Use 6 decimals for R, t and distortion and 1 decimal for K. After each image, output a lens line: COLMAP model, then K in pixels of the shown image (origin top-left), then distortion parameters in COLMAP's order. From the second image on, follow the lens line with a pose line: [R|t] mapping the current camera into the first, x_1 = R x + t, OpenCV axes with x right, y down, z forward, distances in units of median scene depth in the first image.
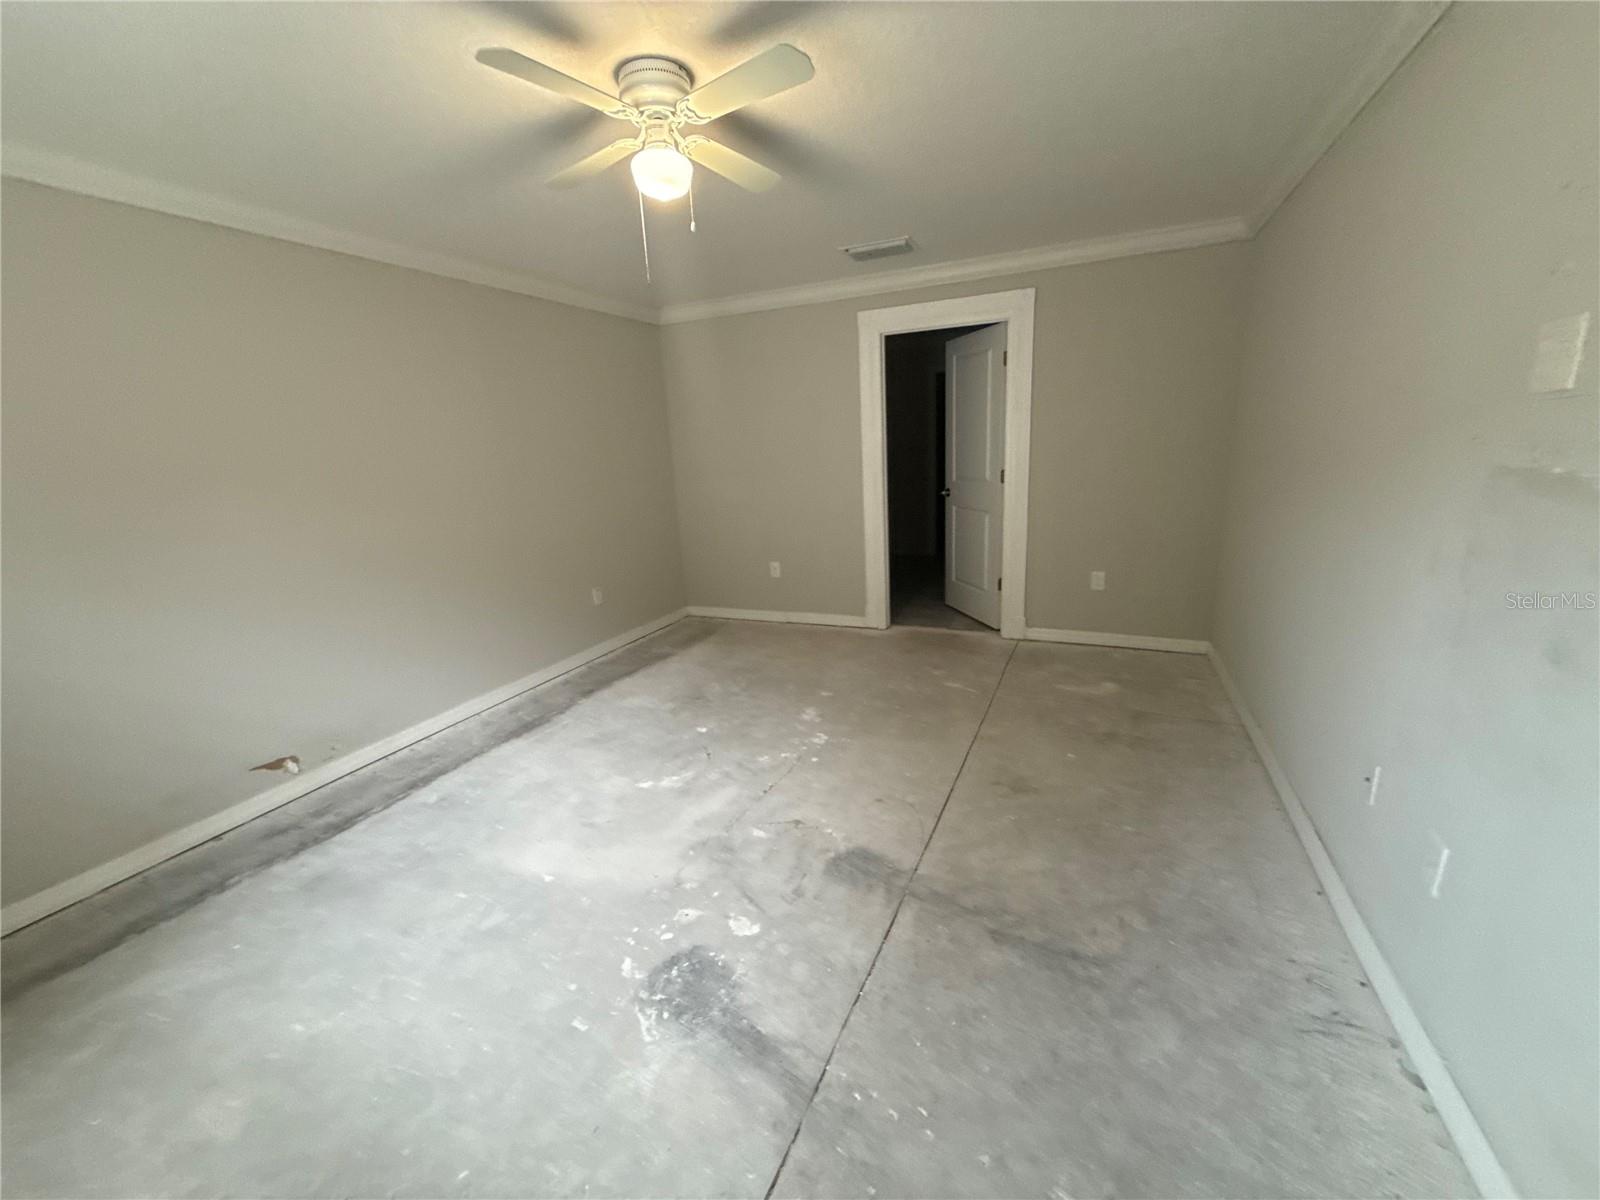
lens RADIAL K [[639.6, 0, 801.1], [0, 639.6, 602.2], [0, 0, 1]] dist [-0.000356, 0.000063]
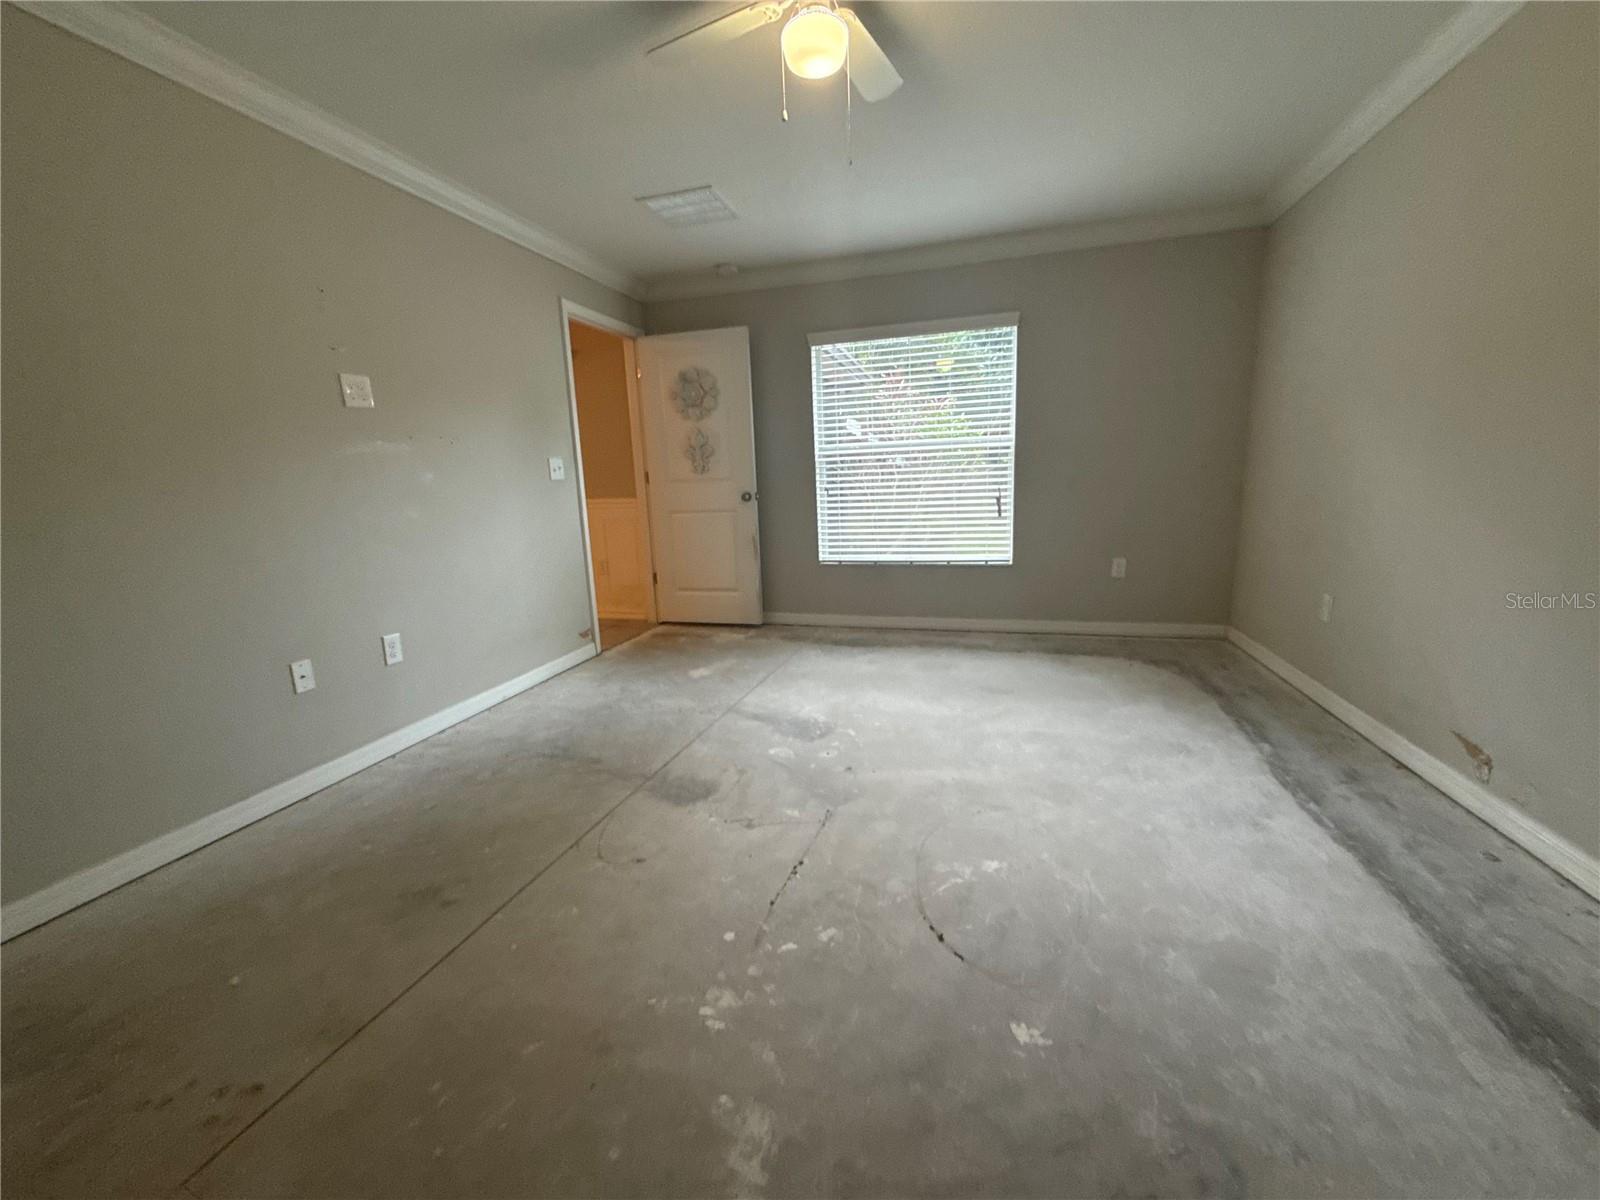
lens RADIAL K [[639.6, 0, 801.8], [0, 639.6, 597.7], [0, 0, 1]] dist [-0.000356, 0.000063]
pose [[-0.986754, 0.112645, -0.116741, -0.010450], [0.052996, 0.903969, 0.424300, -0.297797], [0.153325, 0.412493, -0.897965, 1.758272]]
